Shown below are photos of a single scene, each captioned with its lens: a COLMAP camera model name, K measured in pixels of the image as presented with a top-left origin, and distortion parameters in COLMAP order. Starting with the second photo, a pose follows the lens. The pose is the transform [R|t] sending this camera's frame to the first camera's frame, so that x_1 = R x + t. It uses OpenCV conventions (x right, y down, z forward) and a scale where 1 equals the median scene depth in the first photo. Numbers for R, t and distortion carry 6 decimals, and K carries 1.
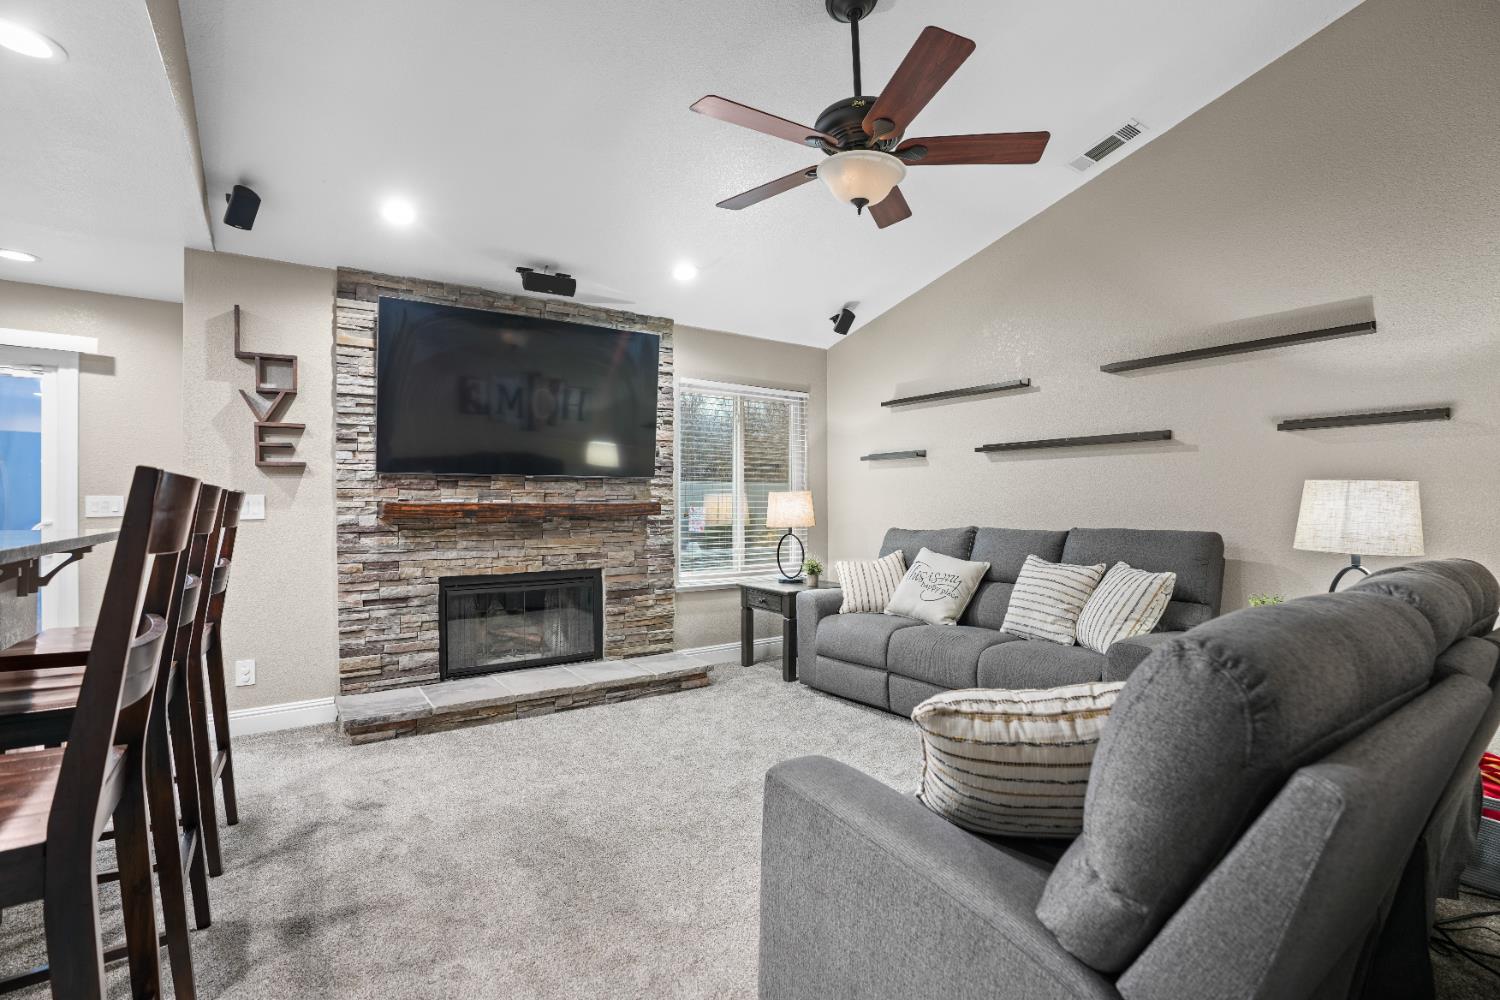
lens RADIAL K [[688.0, 0, 766.3], [0, 688.0, 500.4], [0, 0, 1]] dist [-0.060723, 0.019879]
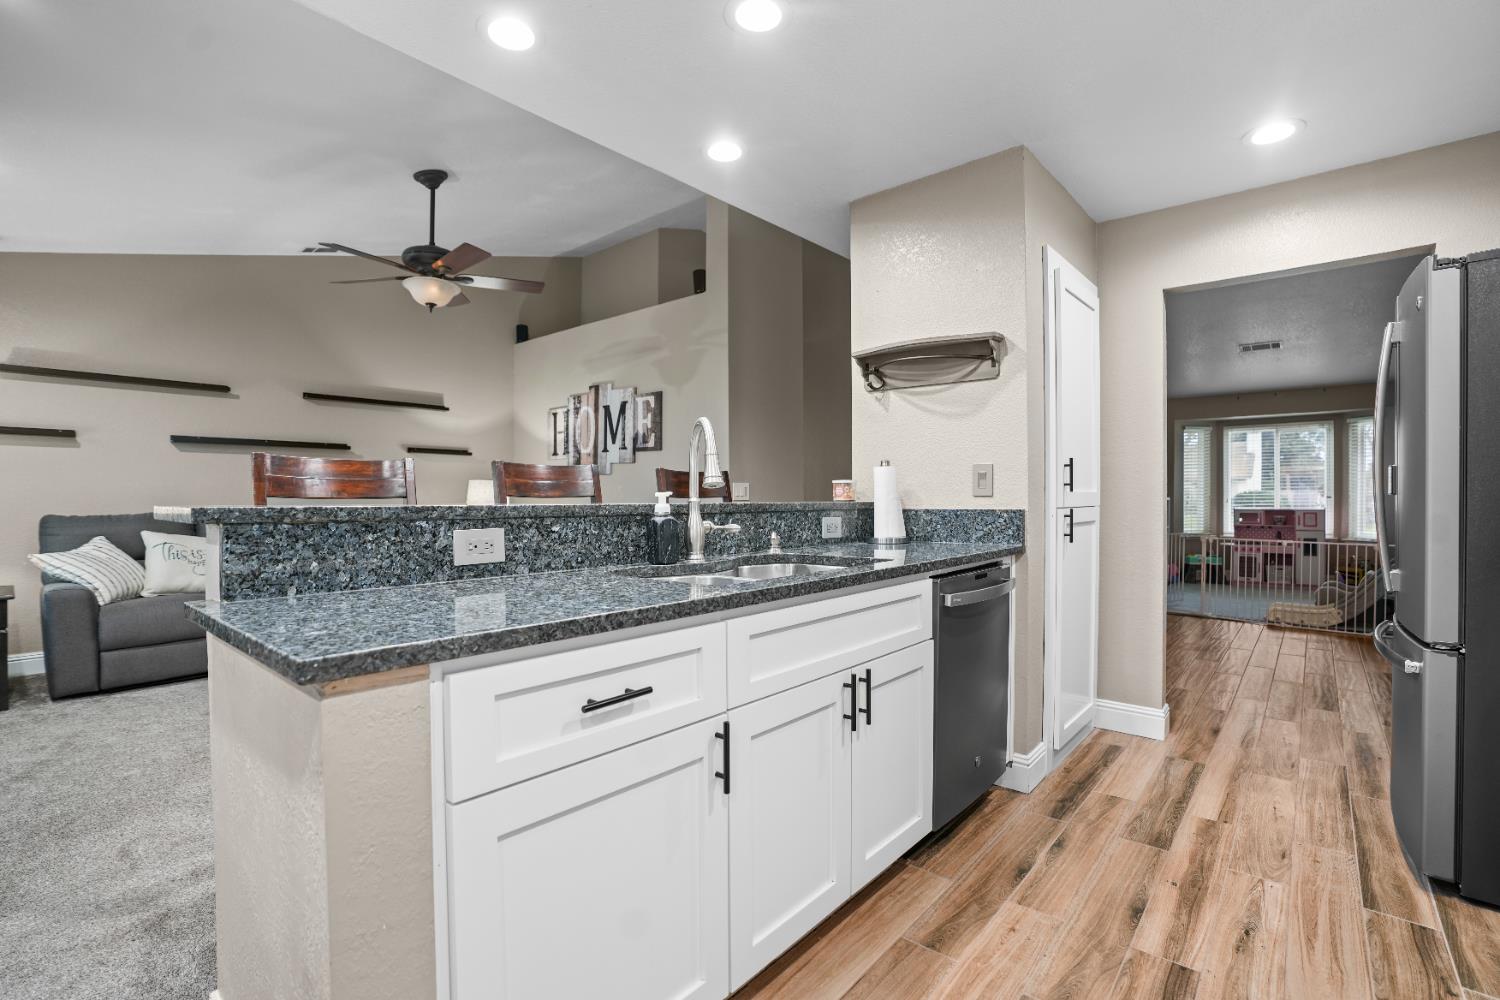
lens RADIAL K [[688.0, 0, 741.1], [0, 688.0, 505.2], [0, 0, 1]] dist [-0.060723, 0.019879]
pose [[-0.219471, -0.005181, 0.975605, -1.084844], [0.000127, 0.999986, 0.005339, 0.029053], [-0.975619, 0.001296, -0.219467, 0.404840]]
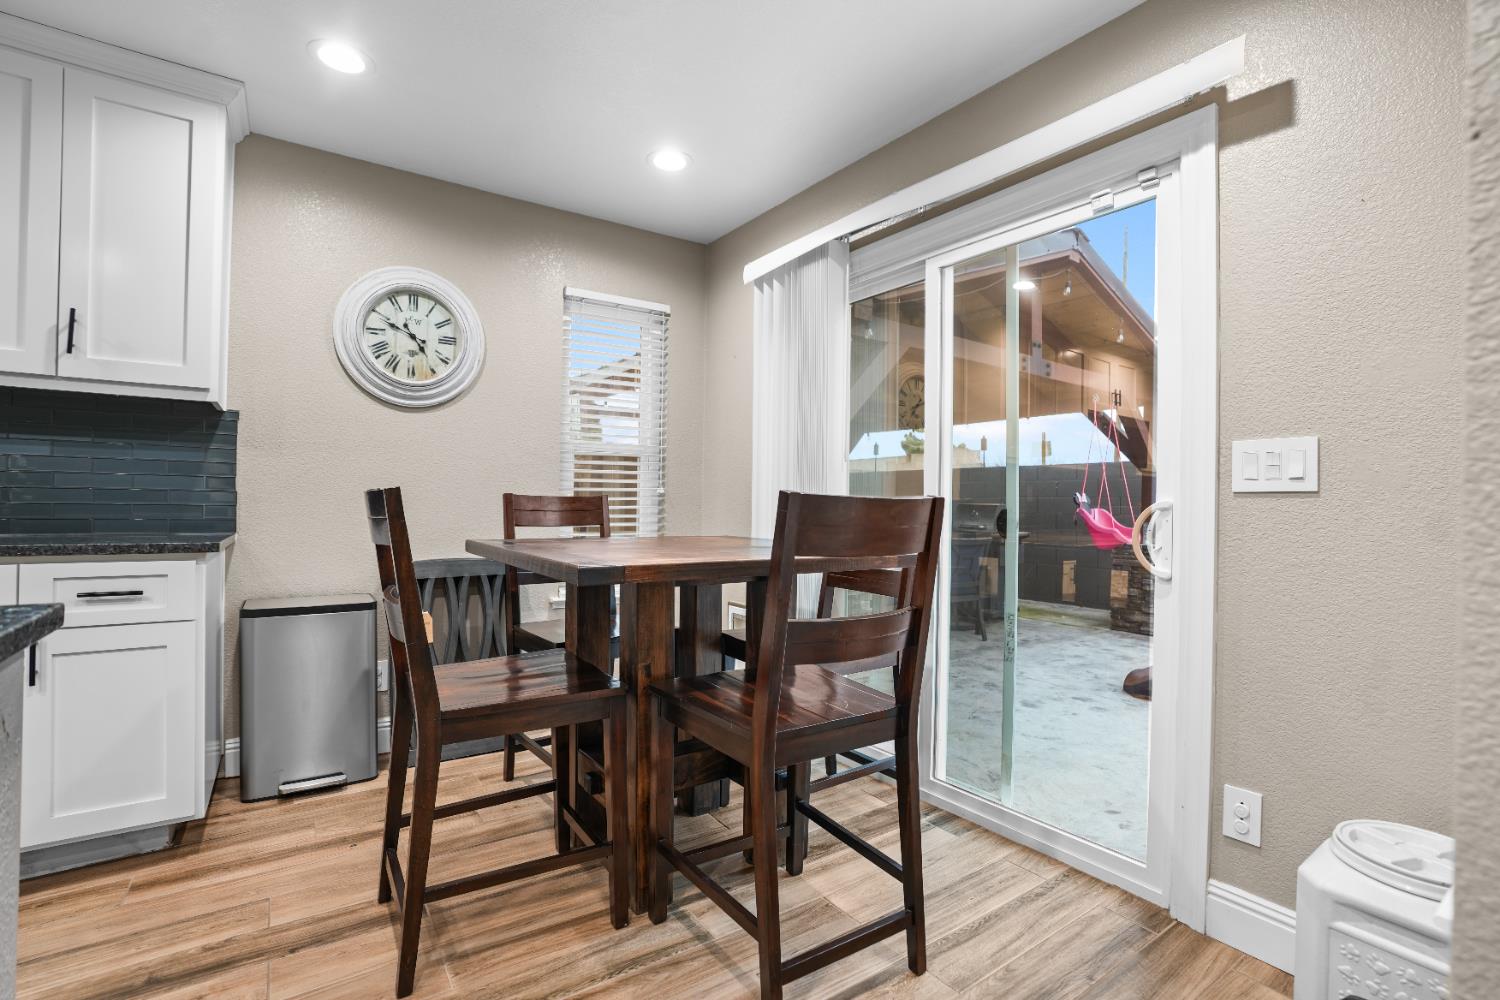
lens RADIAL K [[688.0, 0, 757.4], [0, 688.0, 509.0], [0, 0, 1]] dist [-0.060723, 0.019879]
pose [[-0.013173, 0.007545, -0.999885, -0.619032], [-0.018210, 0.999804, 0.007785, 0.039392], [0.999747, 0.018310, -0.013033, 0.723105]]
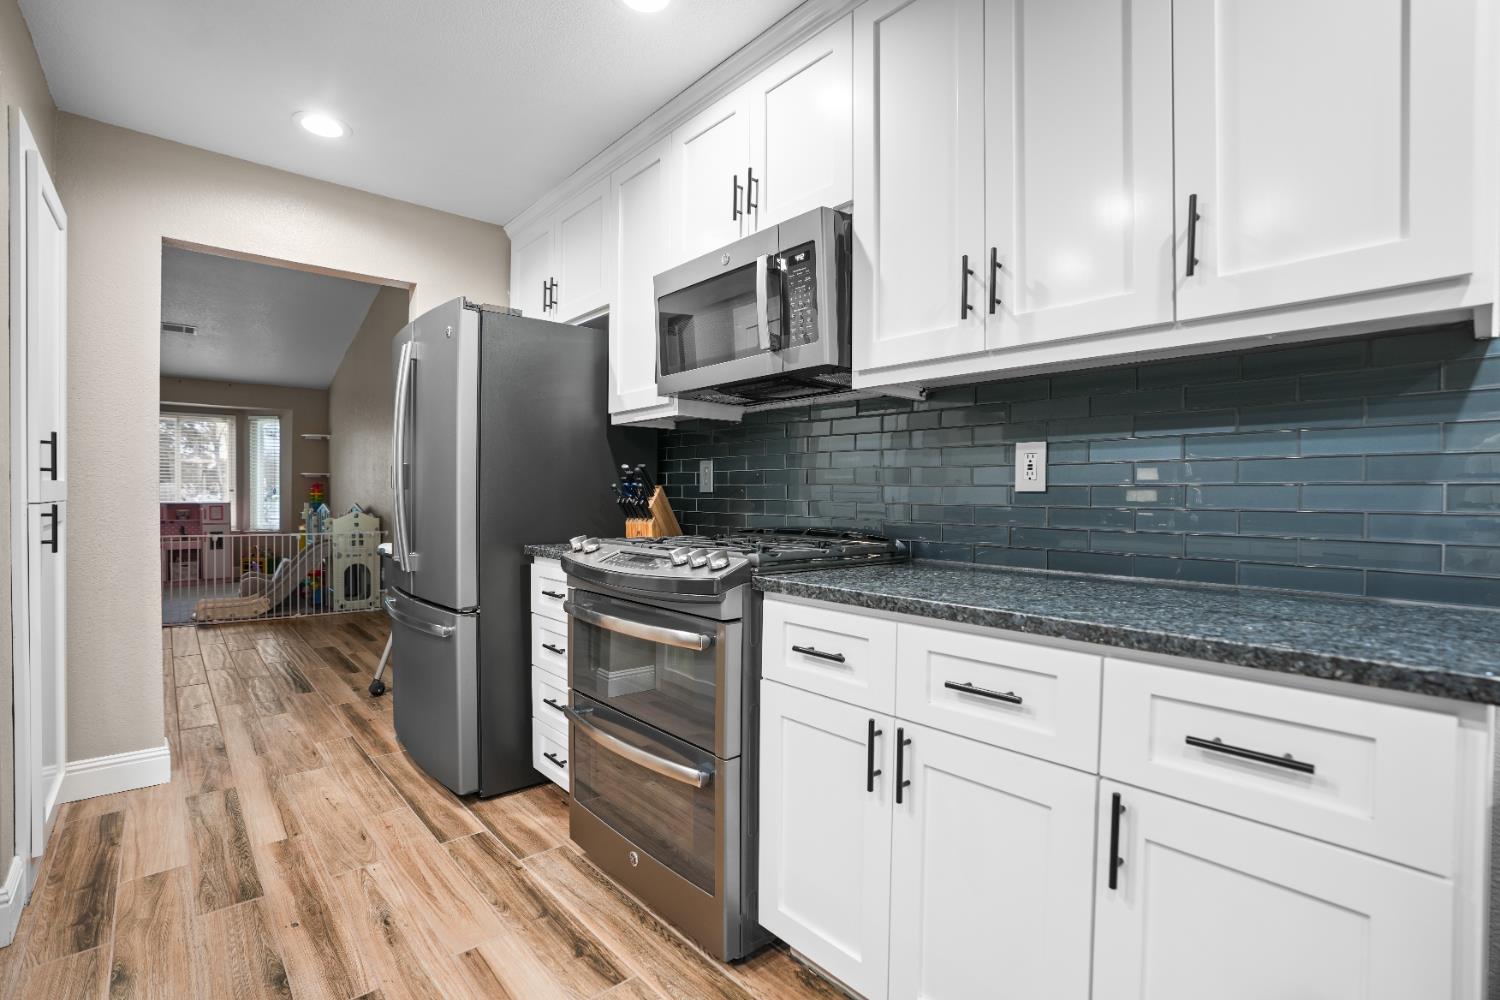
lens RADIAL K [[688.0, 0, 756.9], [0, 688.0, 502.5], [0, 0, 1]] dist [-0.060723, 0.019879]
pose [[-0.994235, -0.001077, -0.107220, -0.899651], [-0.002139, 0.999950, 0.009786, 0.029328], [0.107204, 0.009959, -0.994187, 0.456210]]
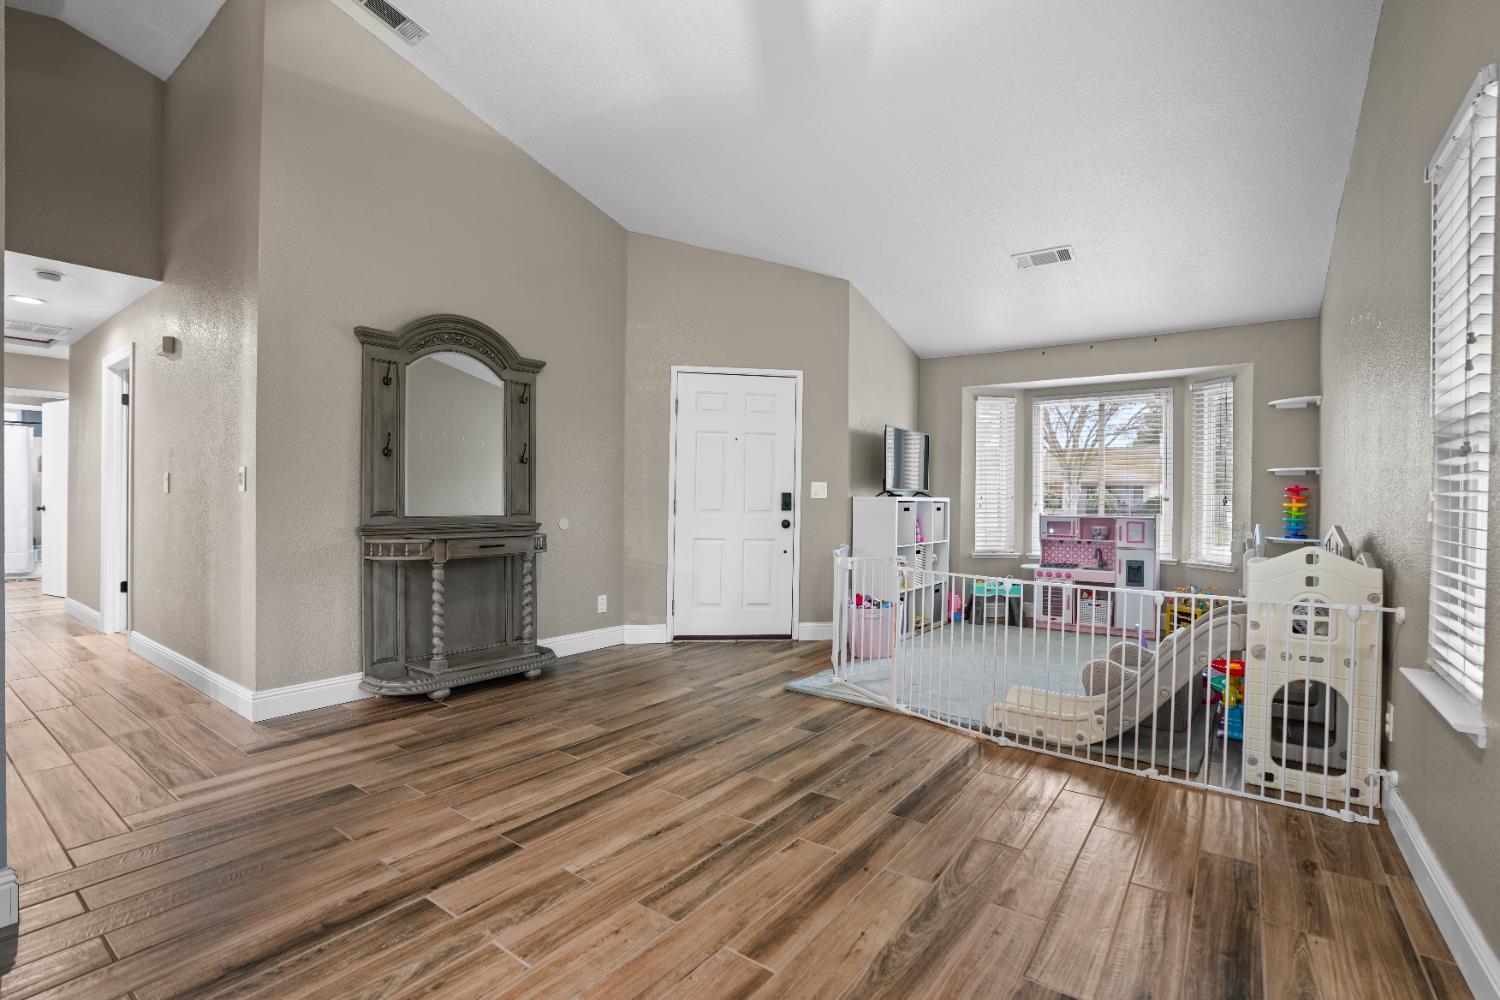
lens RADIAL K [[688.0, 0, 747.8], [0, 688.0, 508.8], [0, 0, 1]] dist [-0.060723, 0.019879]
pose [[-0.306828, -0.011065, 0.951701, -0.536069], [-0.008191, 0.999926, 0.008985, 0.030063], [-0.951730, -0.005039, -0.306896, -0.606794]]
